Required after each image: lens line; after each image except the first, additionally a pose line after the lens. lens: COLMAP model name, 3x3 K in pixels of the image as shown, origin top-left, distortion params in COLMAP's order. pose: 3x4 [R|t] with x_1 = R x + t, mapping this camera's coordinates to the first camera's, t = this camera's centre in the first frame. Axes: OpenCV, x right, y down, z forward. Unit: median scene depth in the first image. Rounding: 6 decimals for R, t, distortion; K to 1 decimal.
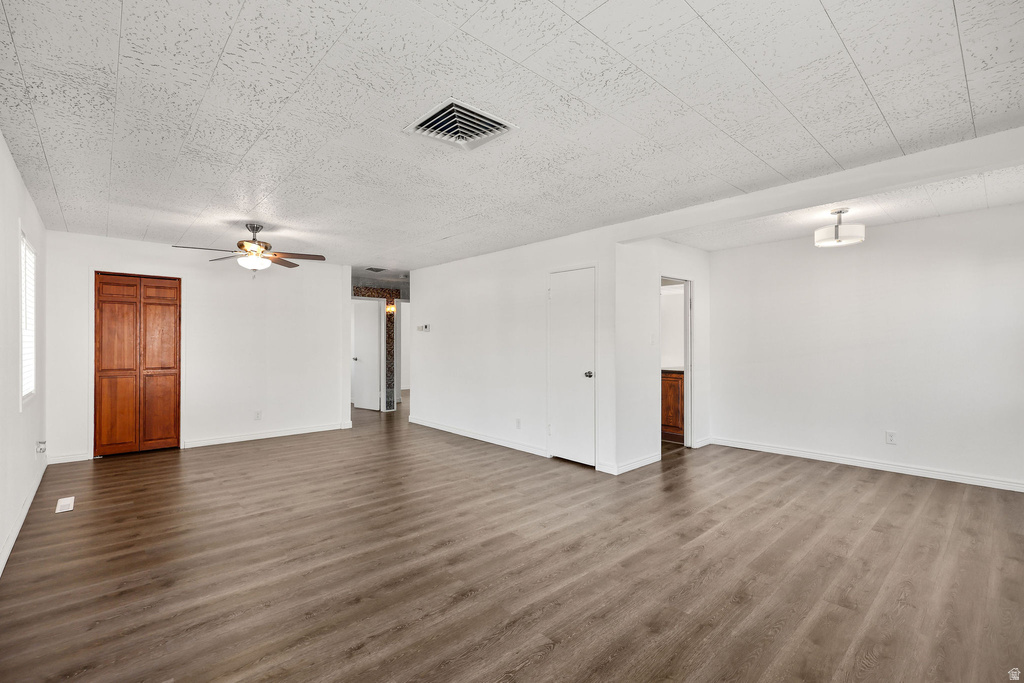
lens RADIAL K [[452.5, 0, 507.6], [0, 452.5, 341.6], [0, 0, 1]] dist [-0.000783, -0.000153]
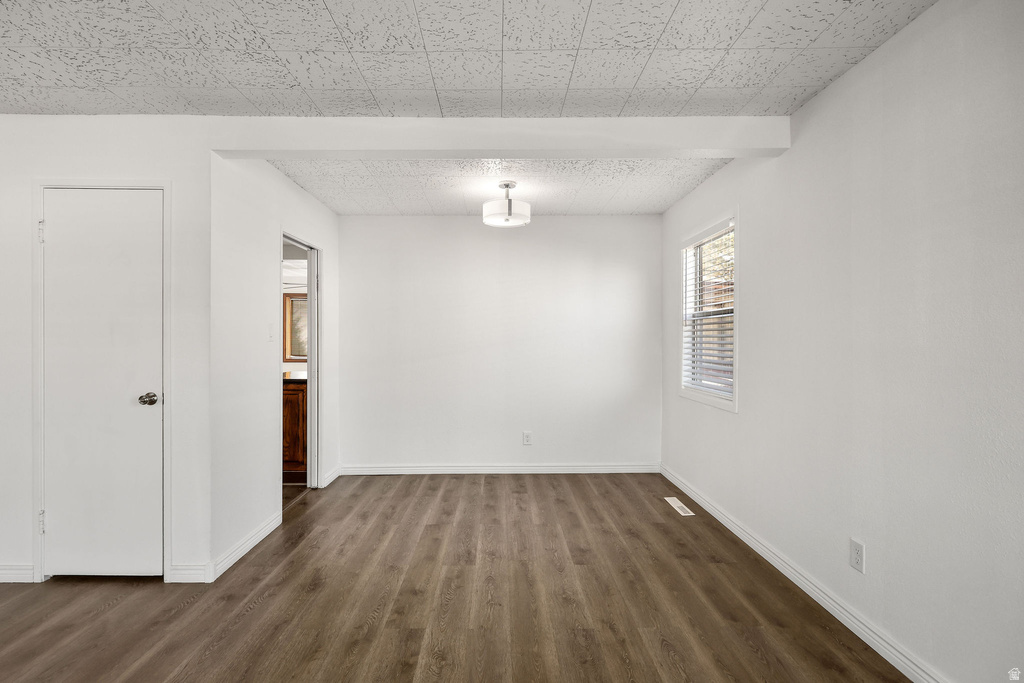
lens RADIAL K [[495.4, 0, 505.8], [0, 495.4, 344.6], [0, 0, 1]] dist [0.002030, 0.000100]
pose [[0.662438, -0.003539, 0.749108, 0.029625], [-0.005558, 0.999938, 0.009639, 0.003466], [-0.749096, -0.010549, 0.662377, 0.350459]]
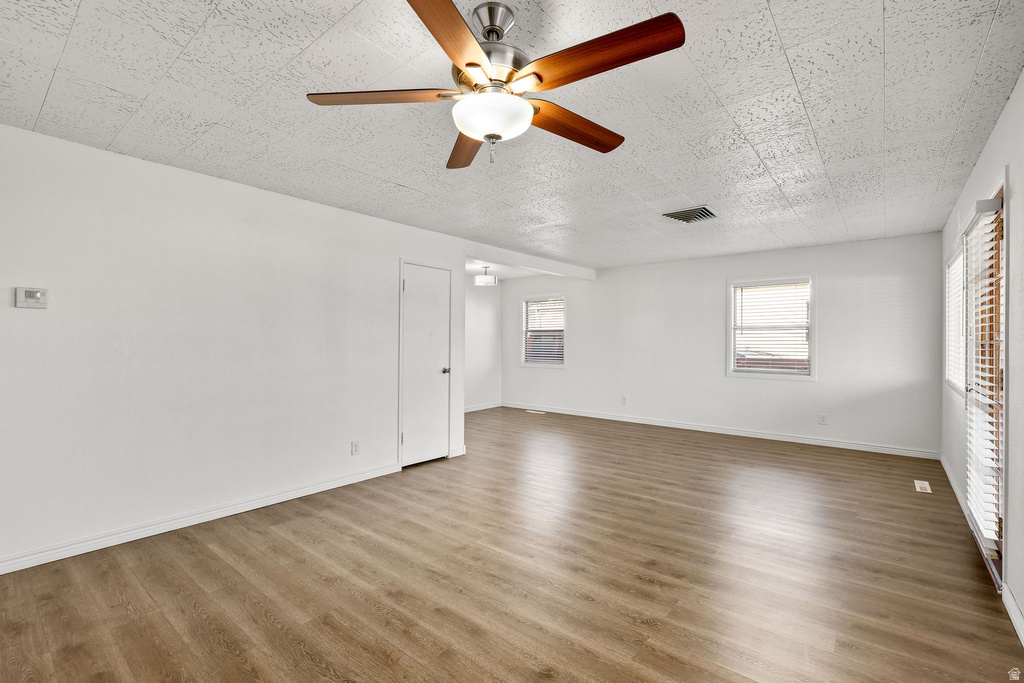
lens RADIAL K [[463.1, 0, 502.8], [0, 463.1, 342.5], [0, 0, 1]] dist [0.001430, 0.000193]
pose [[-0.145018, 0.003070, 0.989424, -0.970015], [-0.004358, 0.999984, -0.003741, 0.009941], [-0.989419, -0.004855, -0.145002, 1.090469]]
